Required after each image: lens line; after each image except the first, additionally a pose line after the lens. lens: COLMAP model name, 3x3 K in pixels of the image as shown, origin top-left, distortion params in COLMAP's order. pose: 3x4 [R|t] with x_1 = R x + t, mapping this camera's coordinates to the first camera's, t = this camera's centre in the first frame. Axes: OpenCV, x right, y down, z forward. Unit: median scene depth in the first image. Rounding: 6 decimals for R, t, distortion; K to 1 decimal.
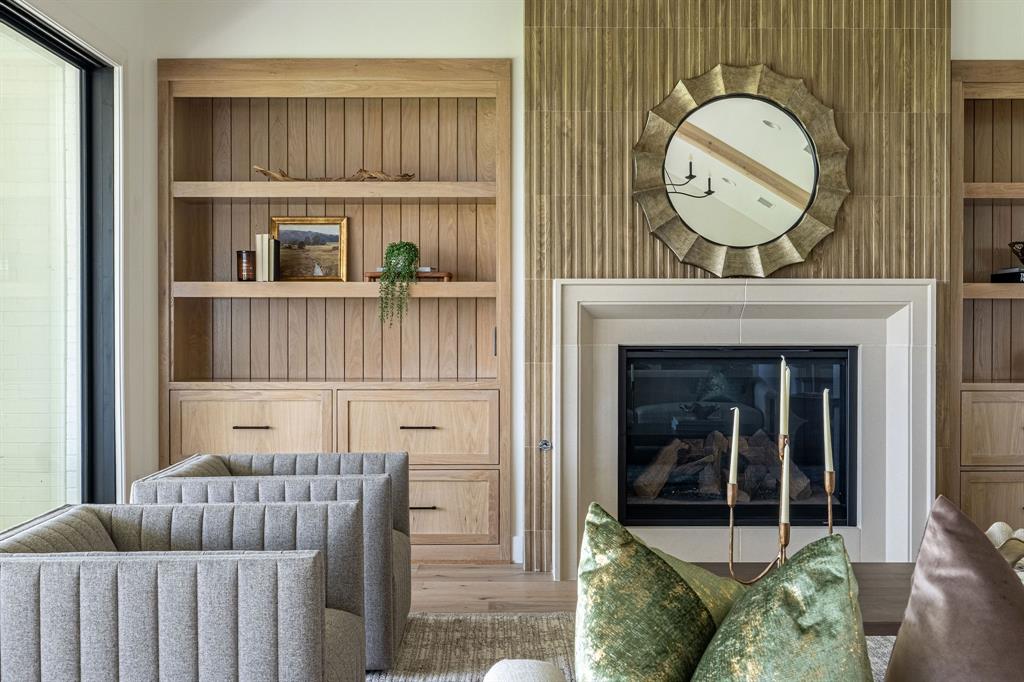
lens RADIAL K [[1080.8, 0, 488.2], [0, 1080.8, 314.8], [0, 0, 1]] dist [0.003375, 0.000000]
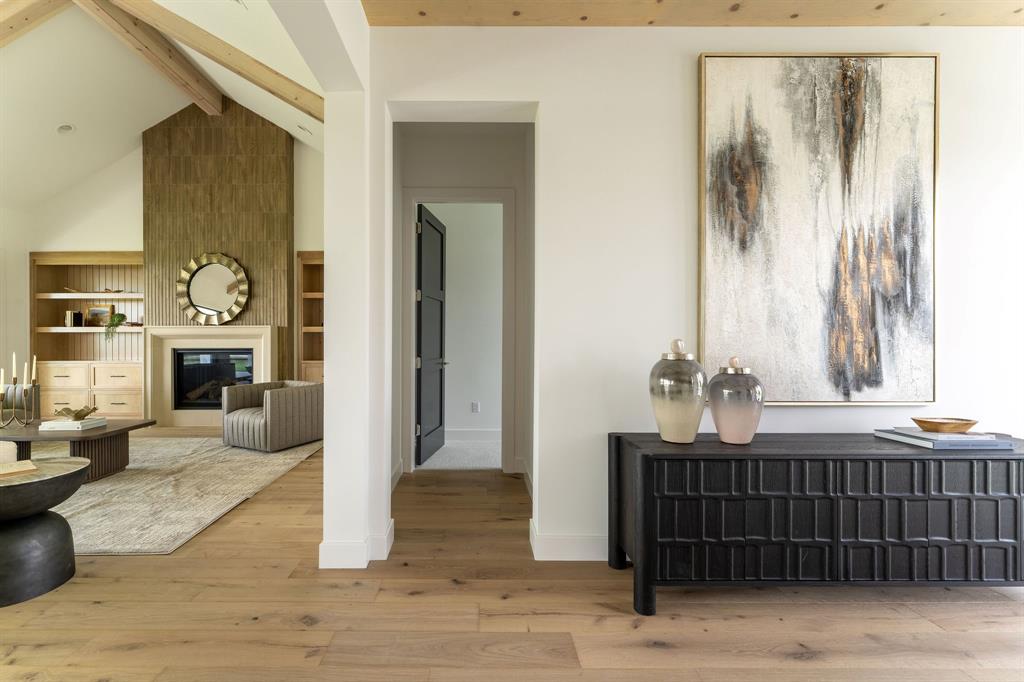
lens RADIAL K [[408.2, 0, 512.1], [0, 408.2, 334.2], [0, 0, 1]] dist [0.002806, 0.000246]
pose [[0.999820, -0.001031, -0.018930, 1.061244], [0.000980, 0.999996, -0.002660, -0.006313], [0.018932, 0.002641, 0.999817, -0.102655]]
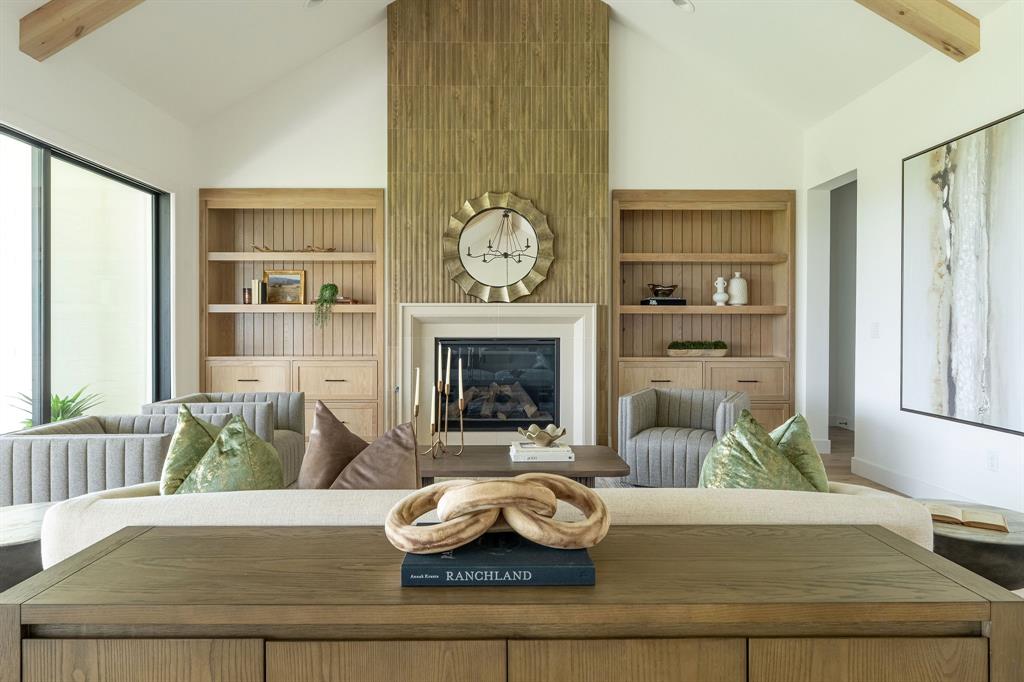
lens RADIAL K [[619.4, 0, 502.3], [0, 619.4, 315.5], [0, 0, 1]] dist [0.001793, -0.001443]
pose [[0.999999, 0.000761, 0.001164, 0.236176], [-0.000751, 0.999961, -0.008763, -0.001595], [-0.001171, 0.008762, 0.999961, -0.102580]]
